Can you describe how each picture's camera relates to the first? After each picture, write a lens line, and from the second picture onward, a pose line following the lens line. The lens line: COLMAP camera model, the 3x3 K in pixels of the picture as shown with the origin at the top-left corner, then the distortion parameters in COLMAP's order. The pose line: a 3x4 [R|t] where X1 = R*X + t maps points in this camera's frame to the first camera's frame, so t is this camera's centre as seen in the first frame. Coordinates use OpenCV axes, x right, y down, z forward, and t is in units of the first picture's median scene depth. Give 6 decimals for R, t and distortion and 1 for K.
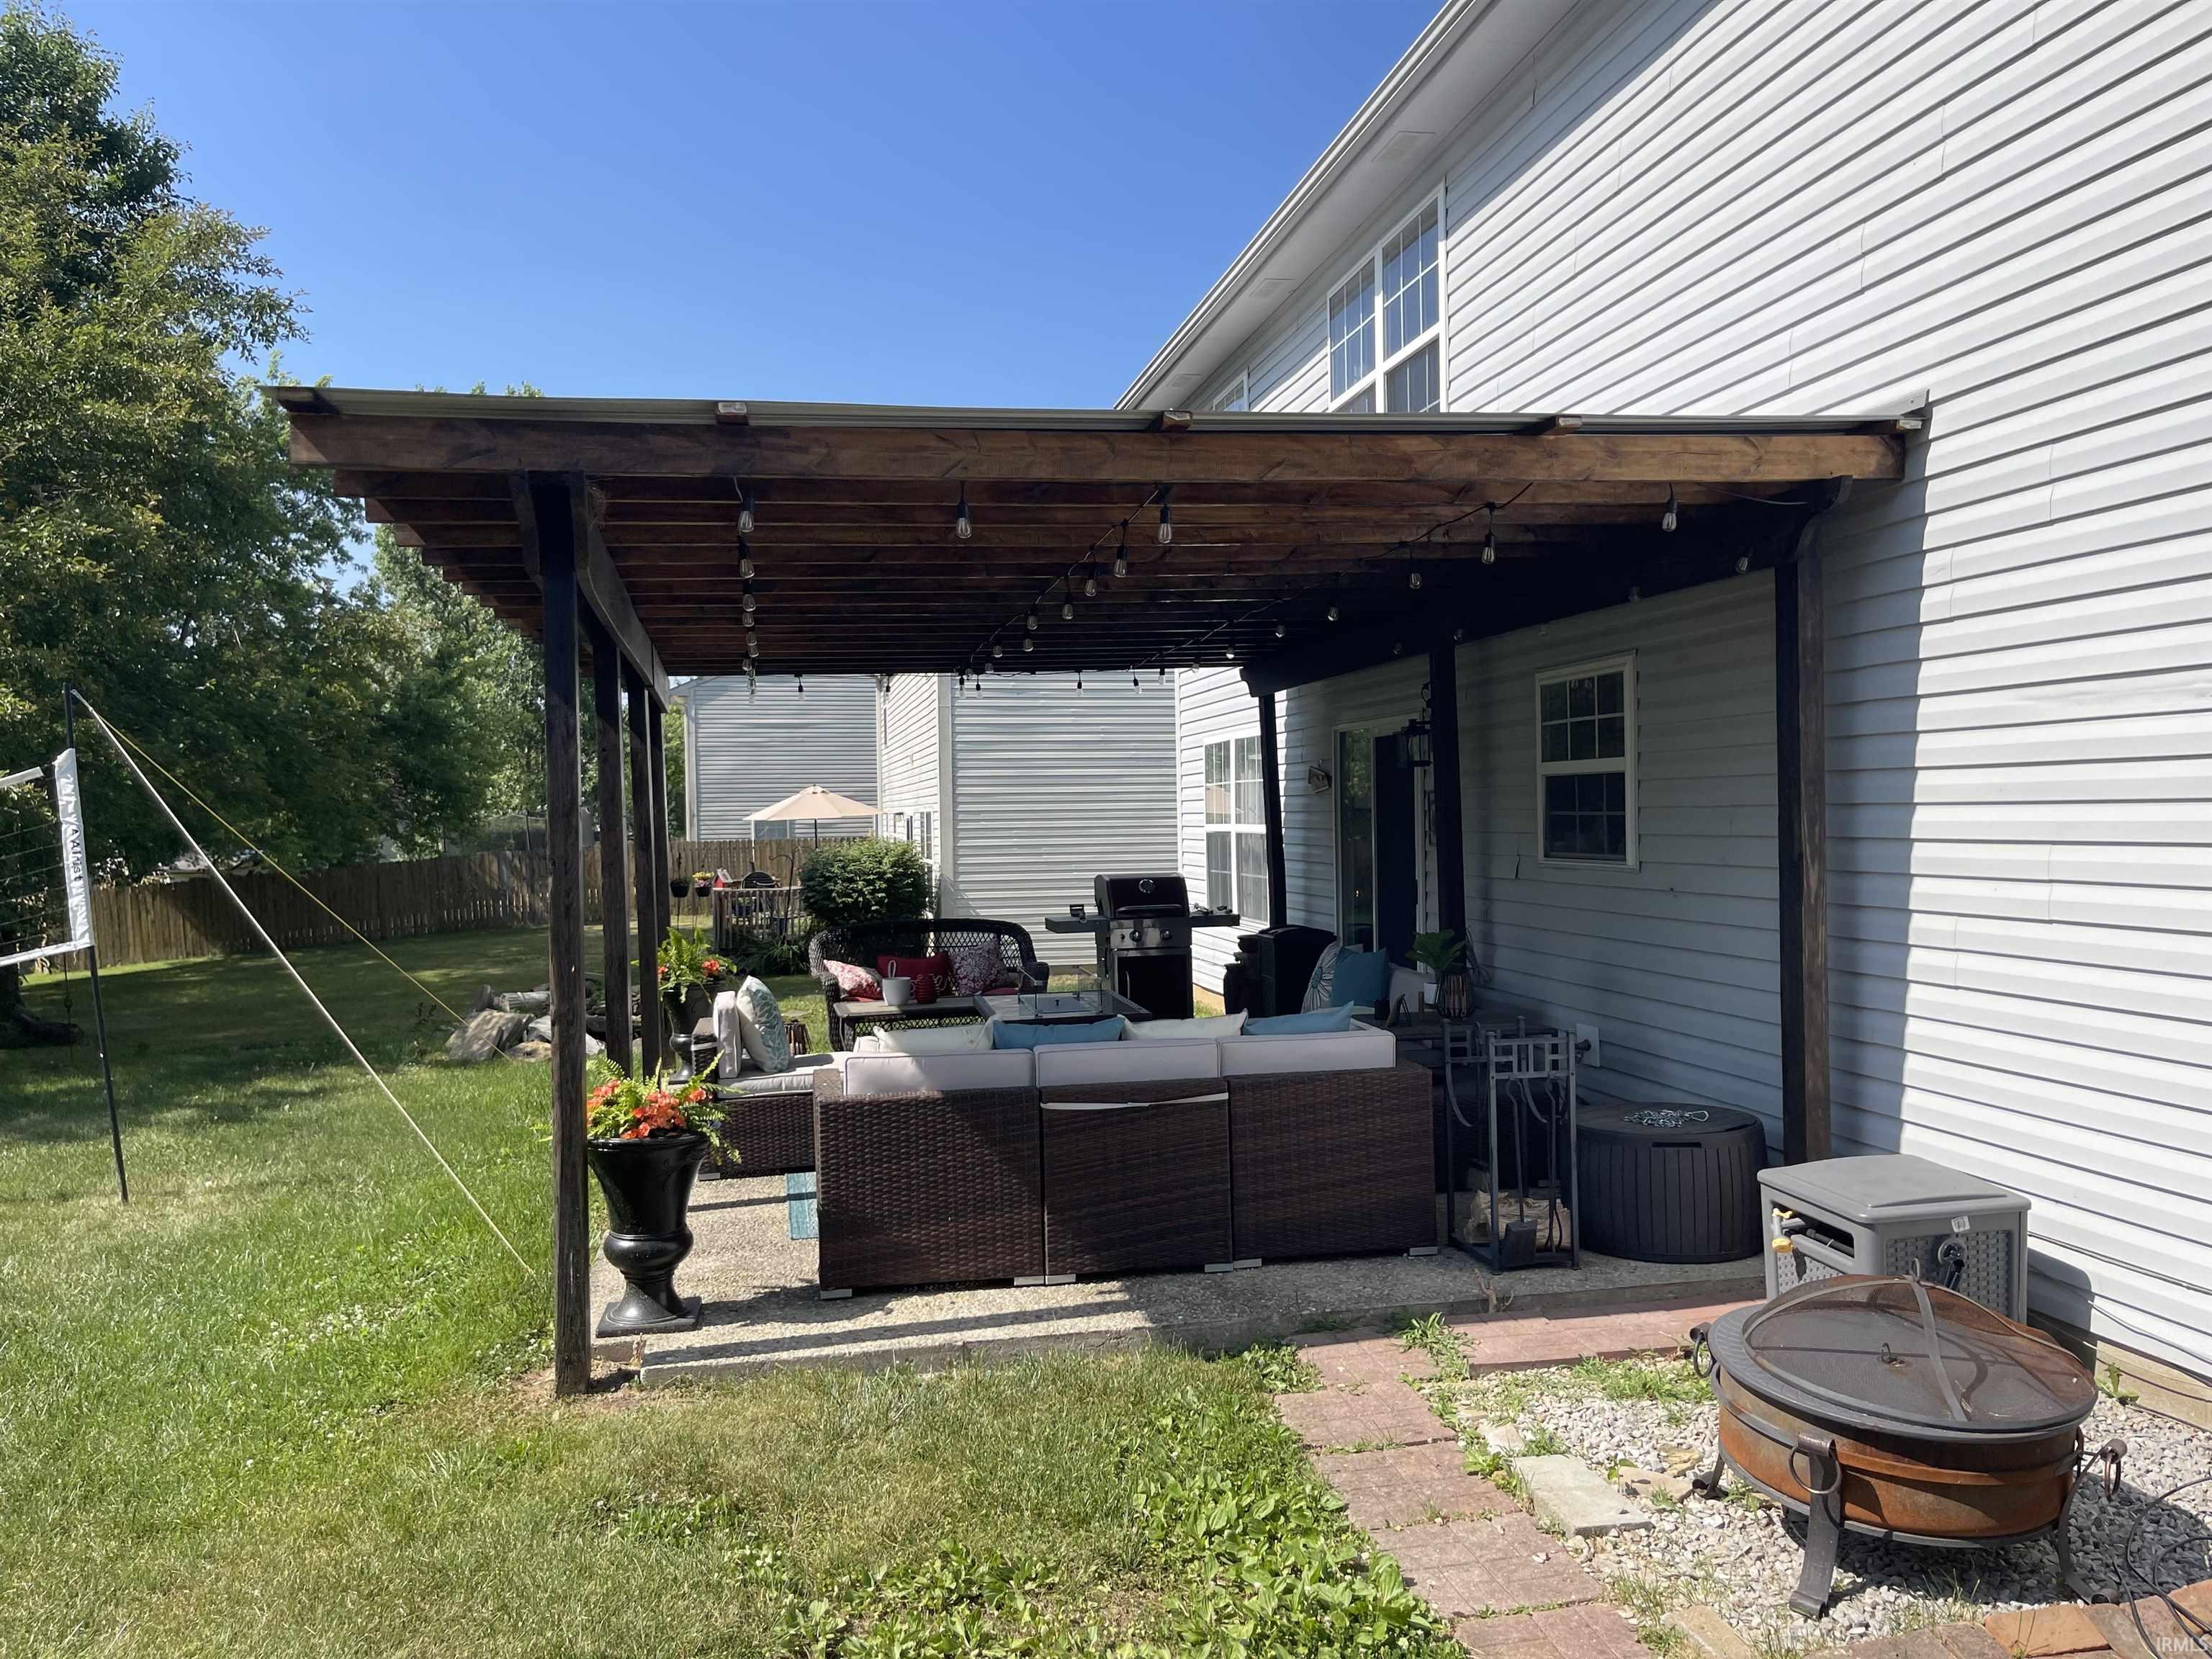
lens RADIAL K [[1678.0, 0, 1106.0], [0, 1678.0, 829.5], [0, 0, 1]] dist [0.078702, -0.117037]
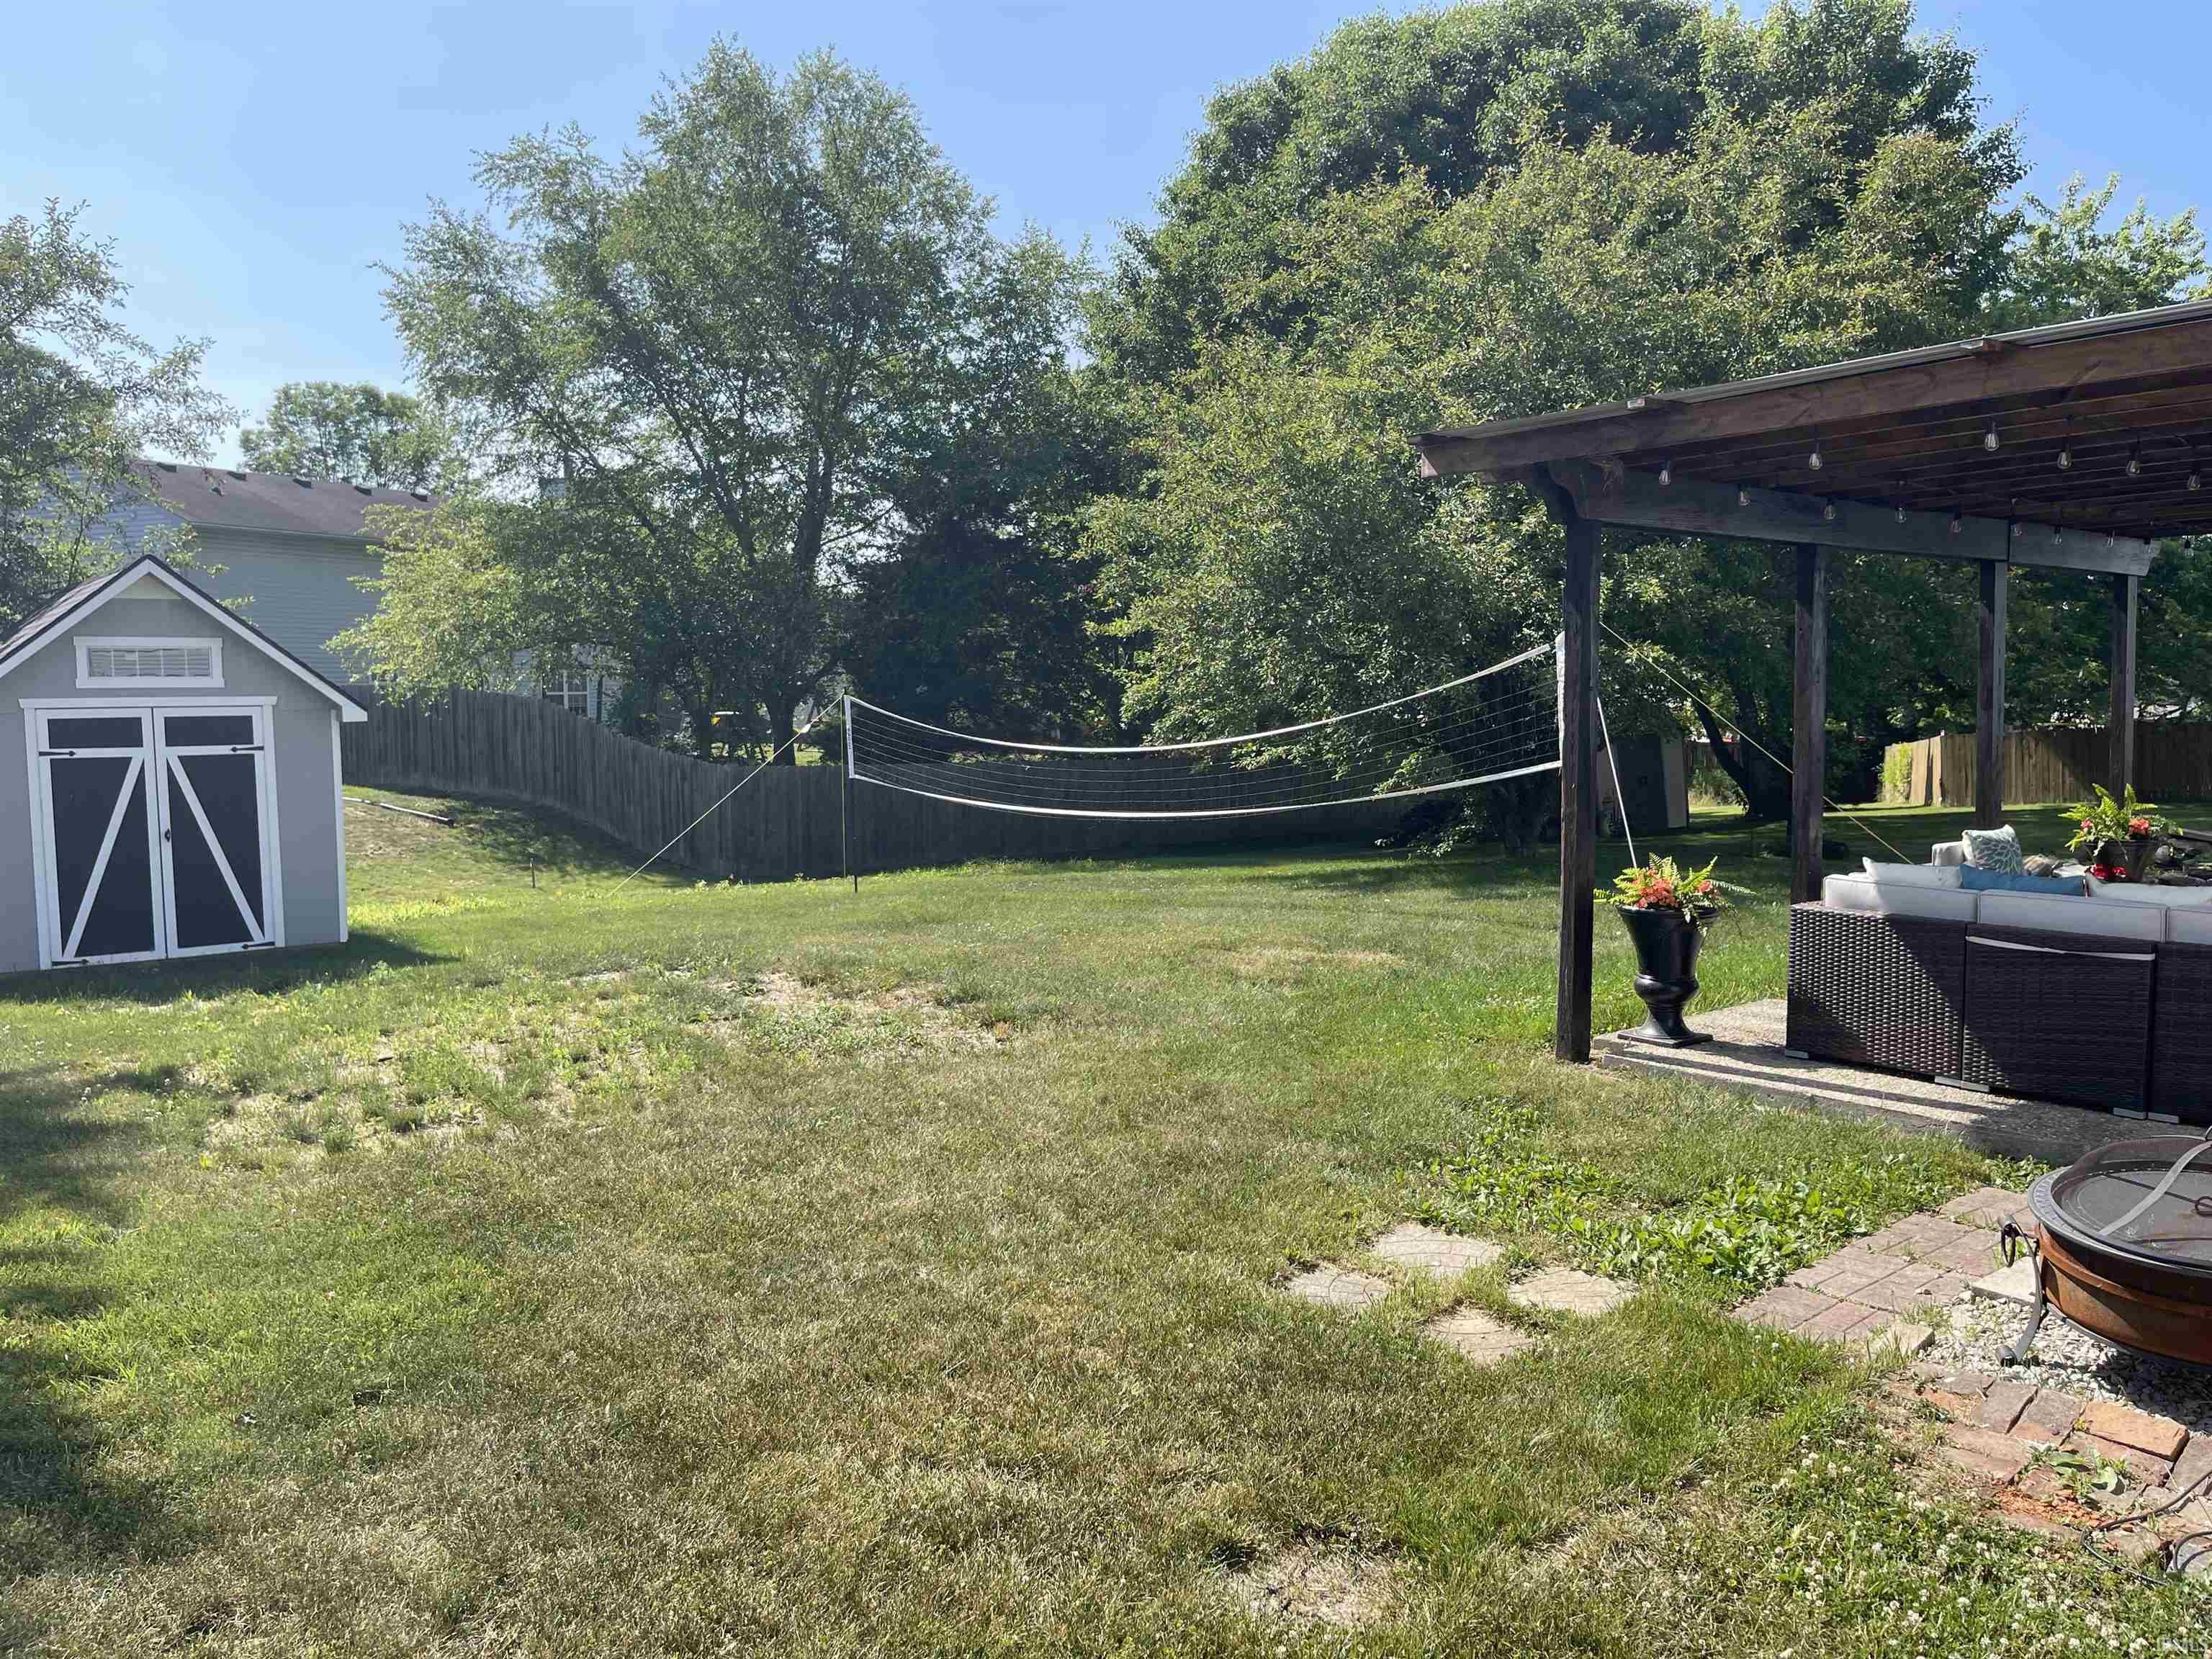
lens RADIAL K [[1678.0, 0, 1106.0], [0, 1678.0, 829.5], [0, 0, 1]] dist [0.078702, -0.117037]
pose [[0.469819, 0.089337, -0.878231, 0.721292], [-0.010014, 0.995341, 0.095893, -0.017652], [0.882706, -0.036258, 0.468525, -0.077169]]
